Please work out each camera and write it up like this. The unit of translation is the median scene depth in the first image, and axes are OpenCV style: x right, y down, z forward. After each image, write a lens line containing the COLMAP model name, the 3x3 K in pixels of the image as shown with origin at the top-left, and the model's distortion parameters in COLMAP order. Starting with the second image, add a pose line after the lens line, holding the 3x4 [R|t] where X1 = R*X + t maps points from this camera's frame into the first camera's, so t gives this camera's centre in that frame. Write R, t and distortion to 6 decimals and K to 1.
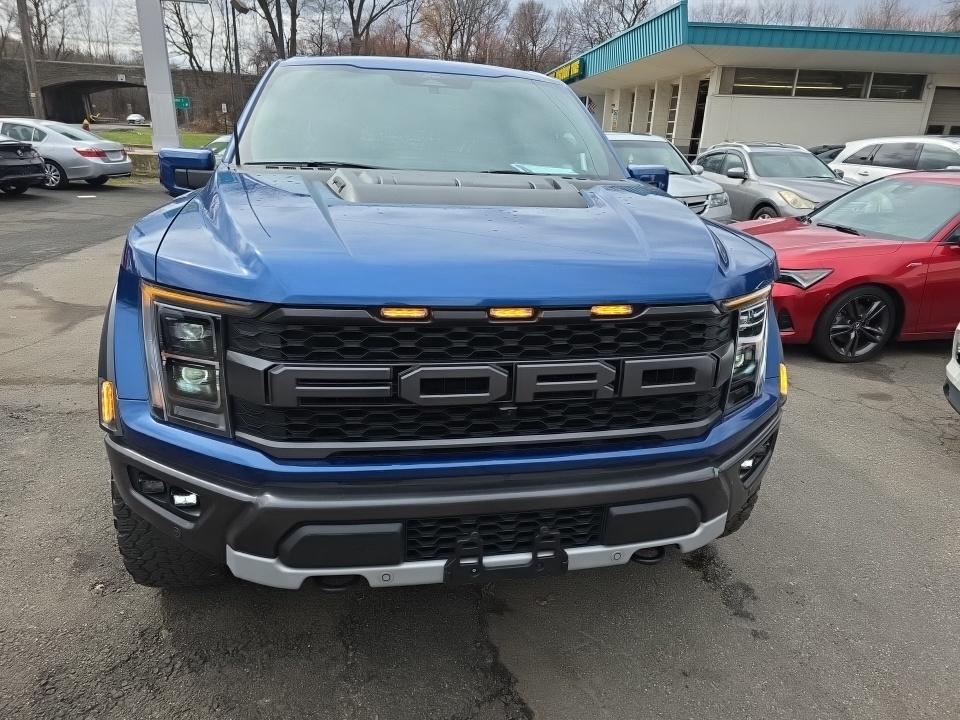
lens RADIAL K [[648.7, 0, 501.7], [0, 648.7, 332.9], [0, 0, 1]] dist [0.024852, -0.001861]
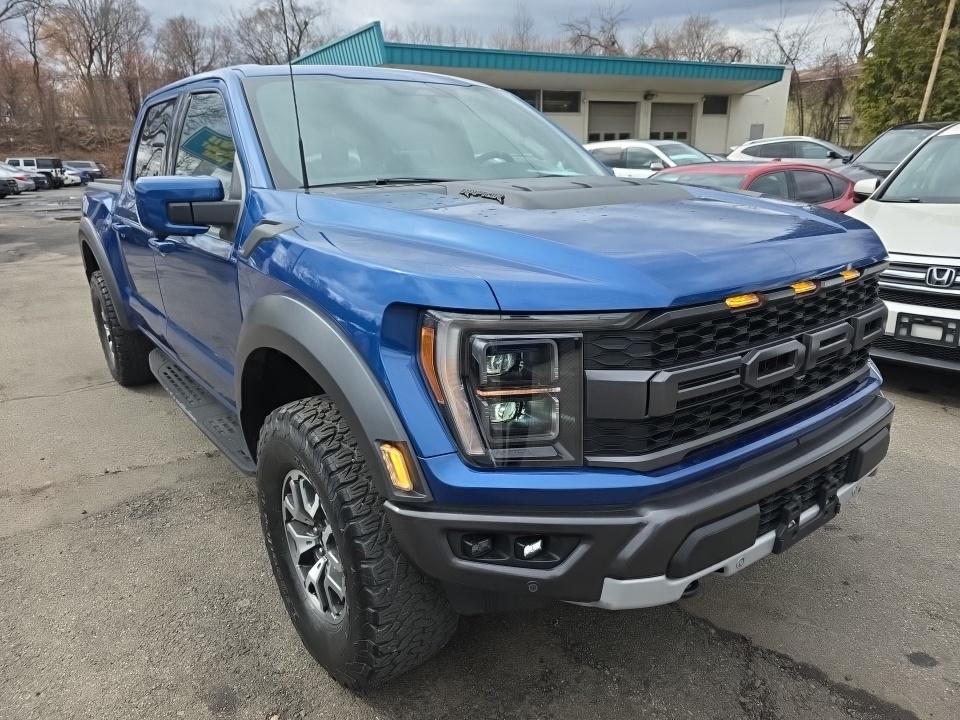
lens RADIAL K [[643.0, 0, 485.3], [0, 643.0, 344.3], [0, 0, 1]] dist [0.053166, -0.044431]
pose [[0.904322, -0.169507, 0.391752, -0.847419], [0.173382, 0.984518, 0.025754, -0.054954], [-0.390052, 0.044633, 0.919710, 0.196063]]
